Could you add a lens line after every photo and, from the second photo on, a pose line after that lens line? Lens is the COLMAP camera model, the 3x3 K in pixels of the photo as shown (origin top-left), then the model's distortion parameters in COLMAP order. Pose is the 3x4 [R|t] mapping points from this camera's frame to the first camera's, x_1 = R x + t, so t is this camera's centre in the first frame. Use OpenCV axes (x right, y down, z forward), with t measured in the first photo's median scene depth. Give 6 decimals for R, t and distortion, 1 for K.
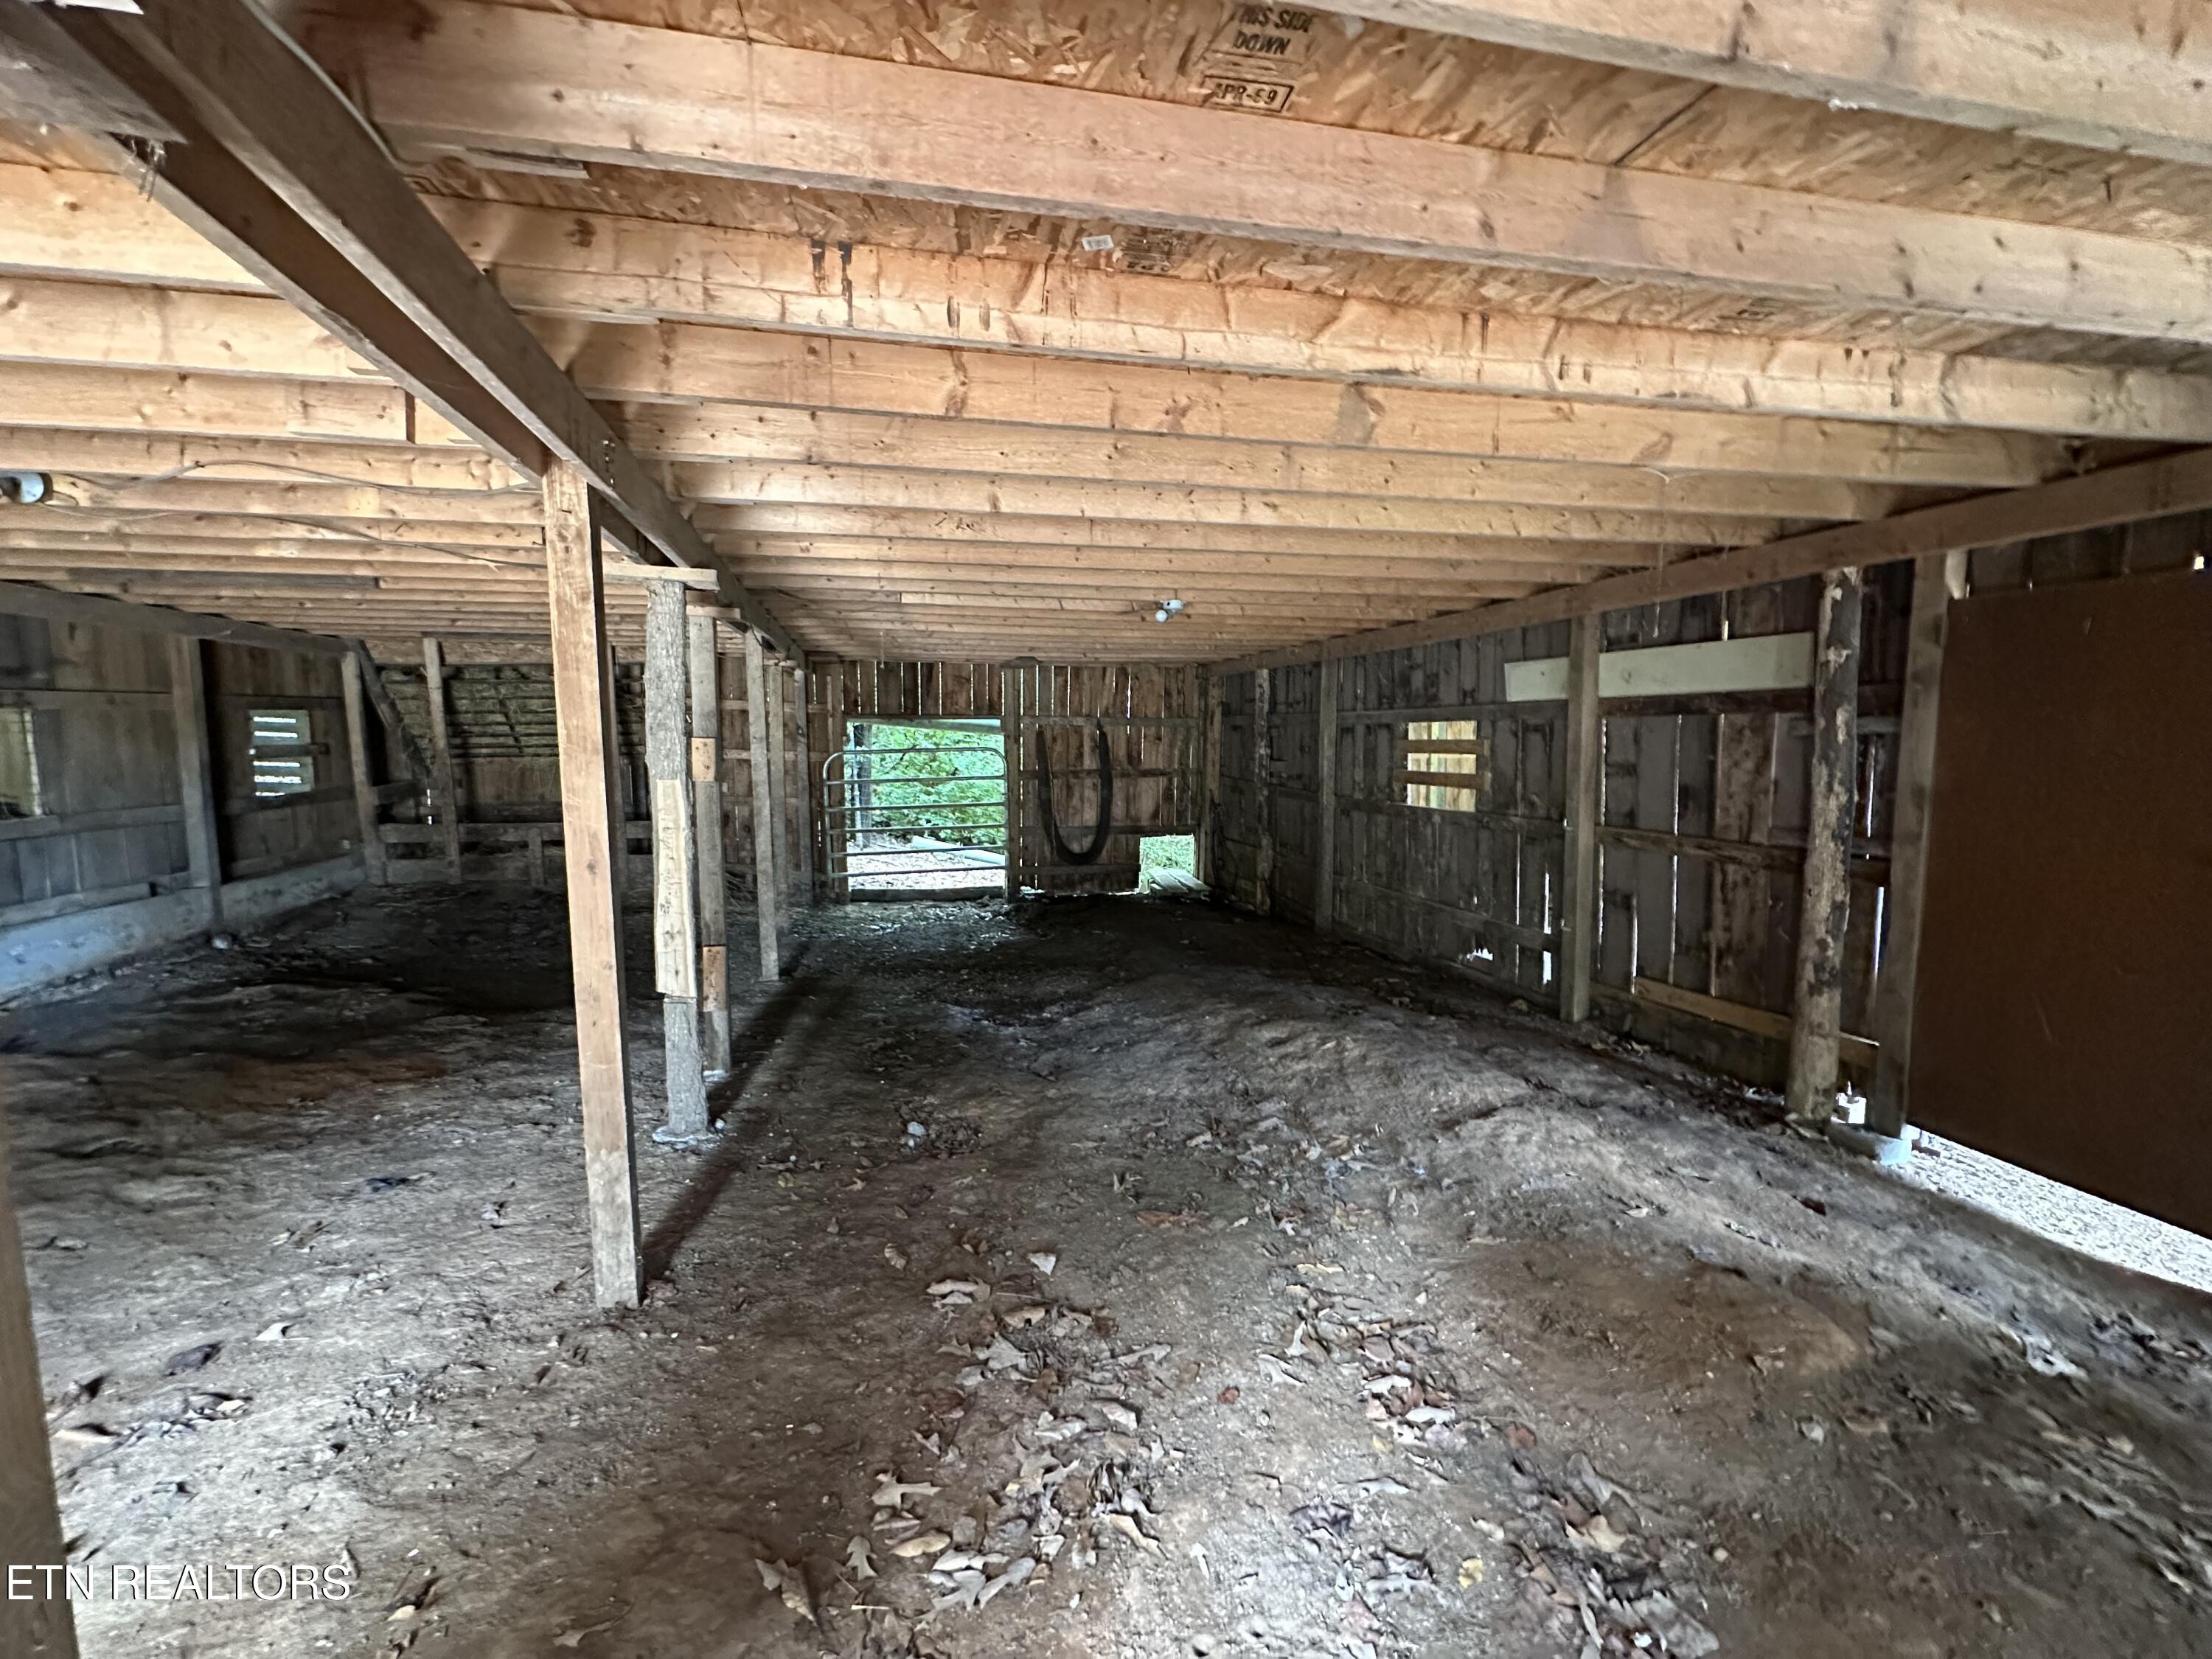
lens RADIAL K [[873.4, 0, 1106.0], [0, 873.4, 829.5], [0, 0, 1]] dist [-0.000904, -0.000034]
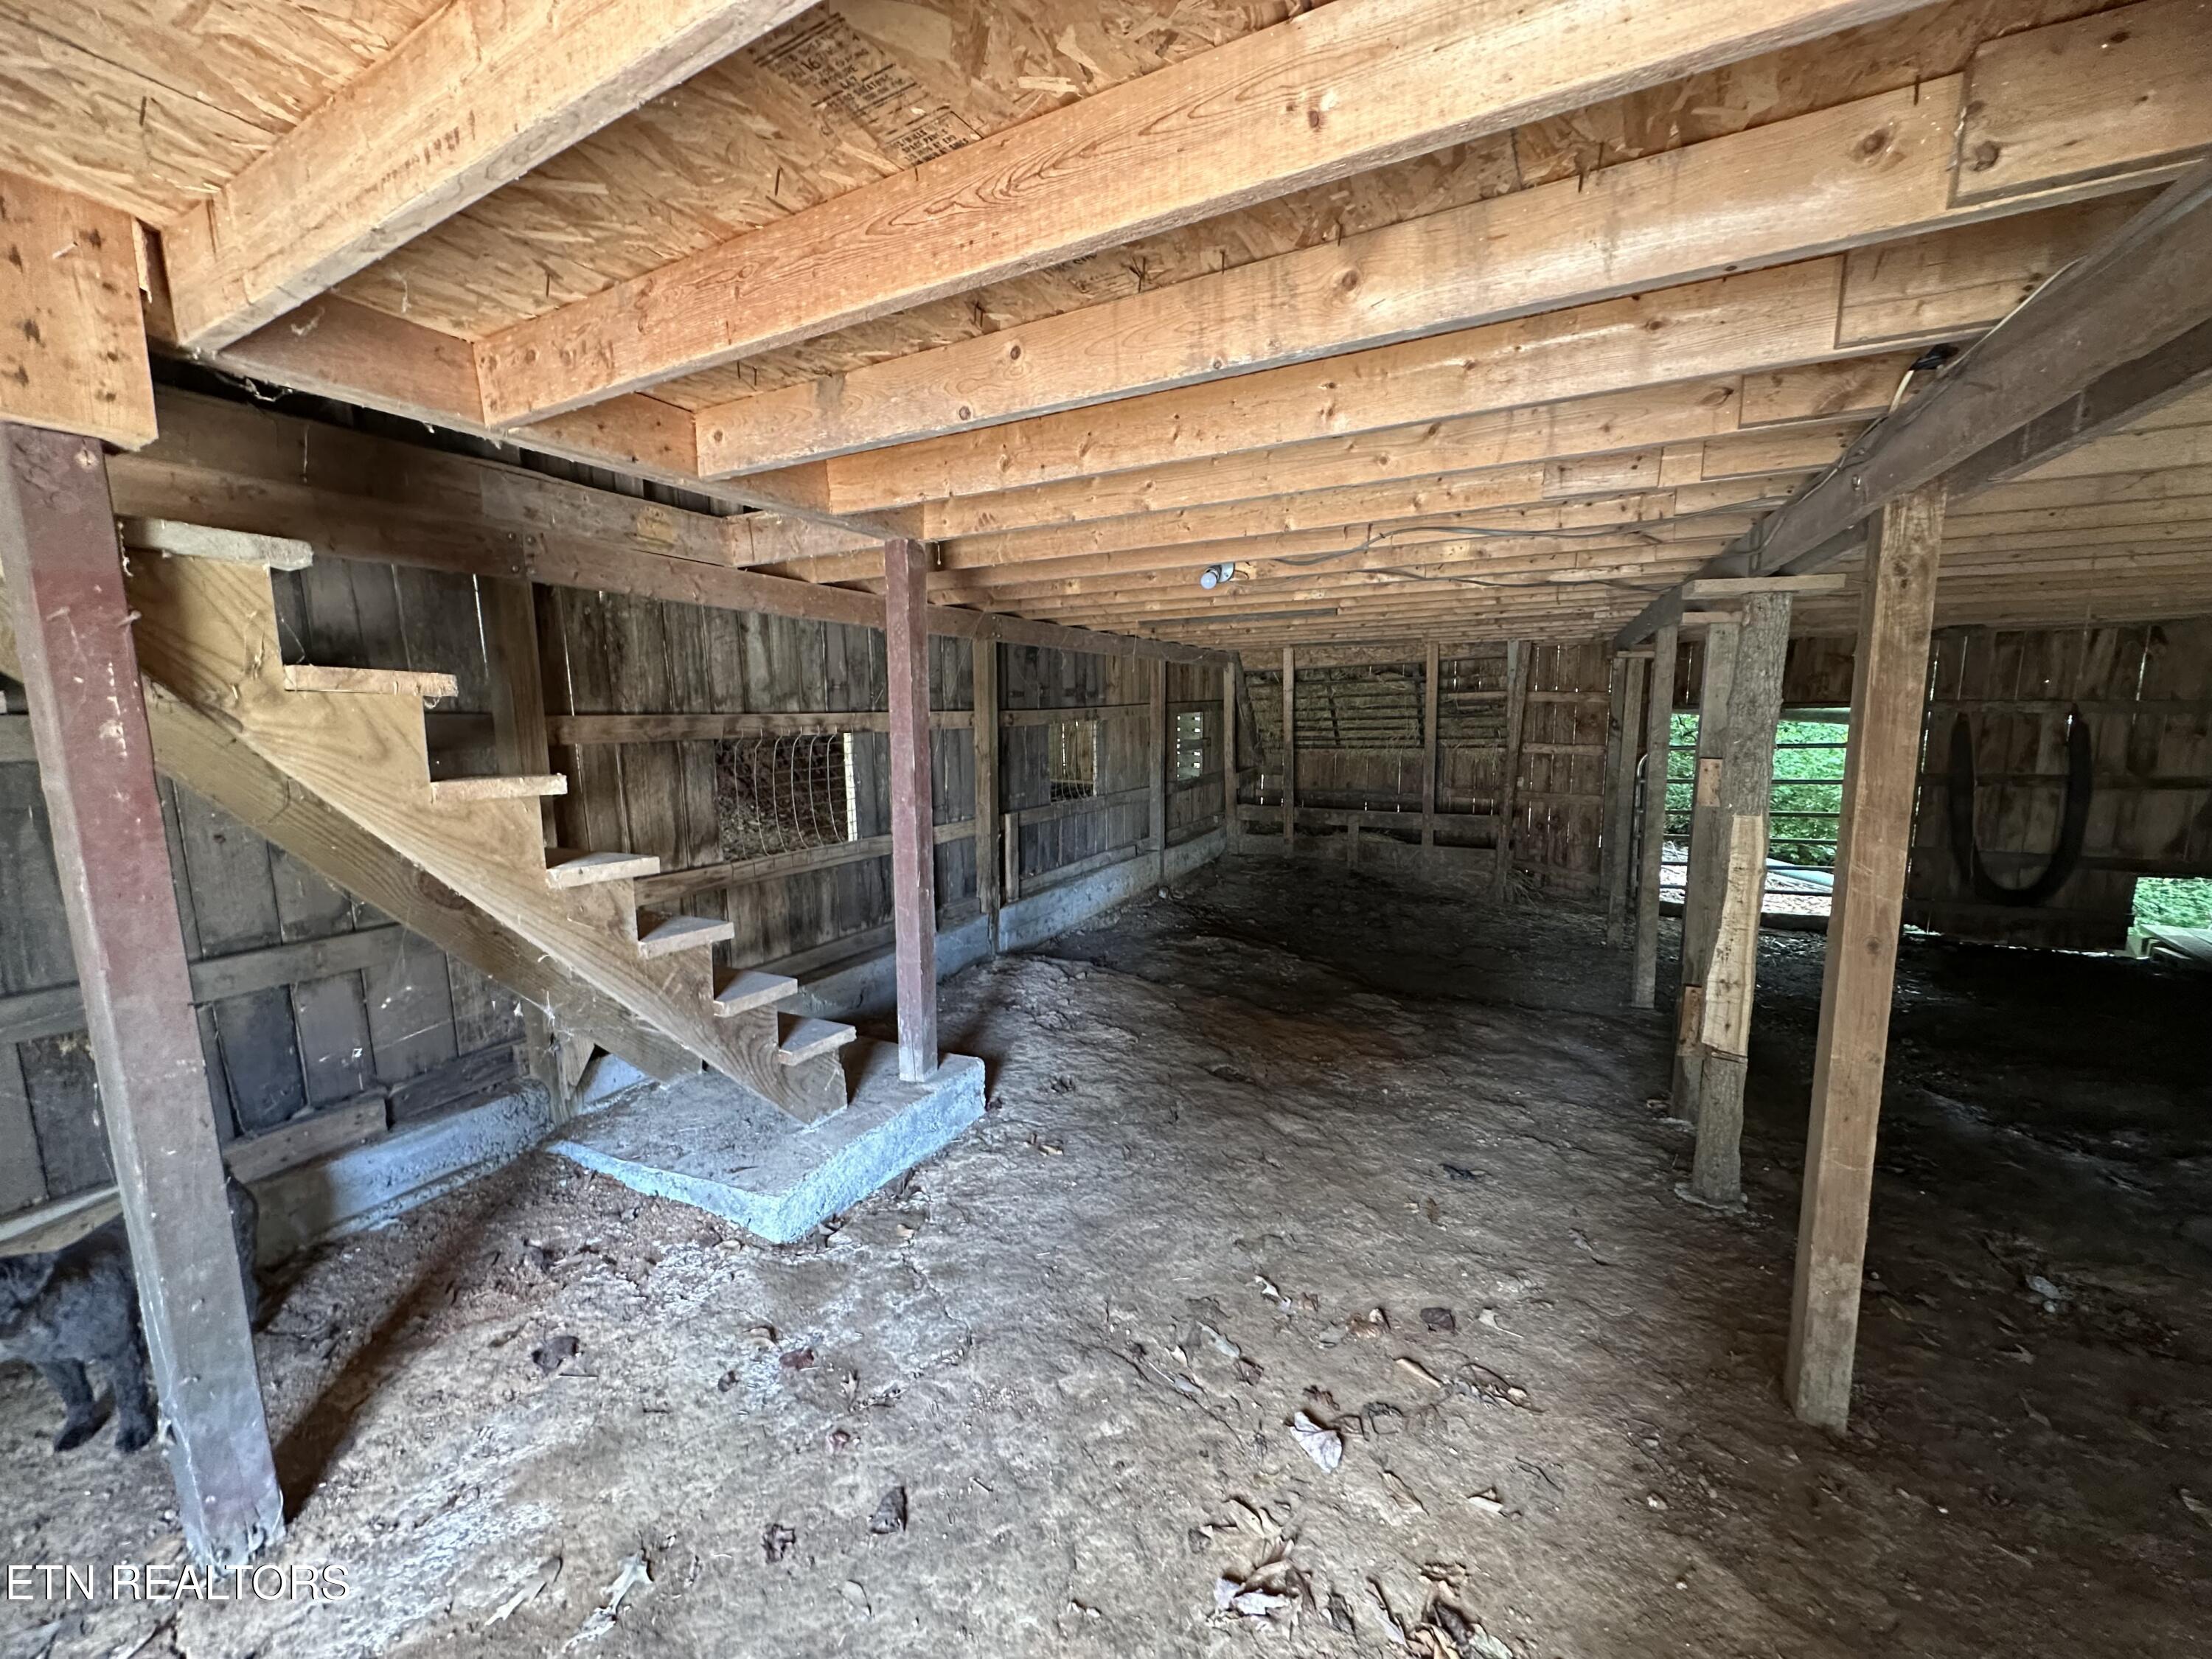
lens RADIAL K [[873.4, 0, 1106.0], [0, 873.4, 829.5], [0, 0, 1]] dist [-0.000904, -0.000034]
pose [[0.767352, 0.076888, -0.636599, -0.276151], [-0.056627, 0.997032, 0.052163, -0.033052], [0.638721, -0.003979, 0.769429, -0.072092]]
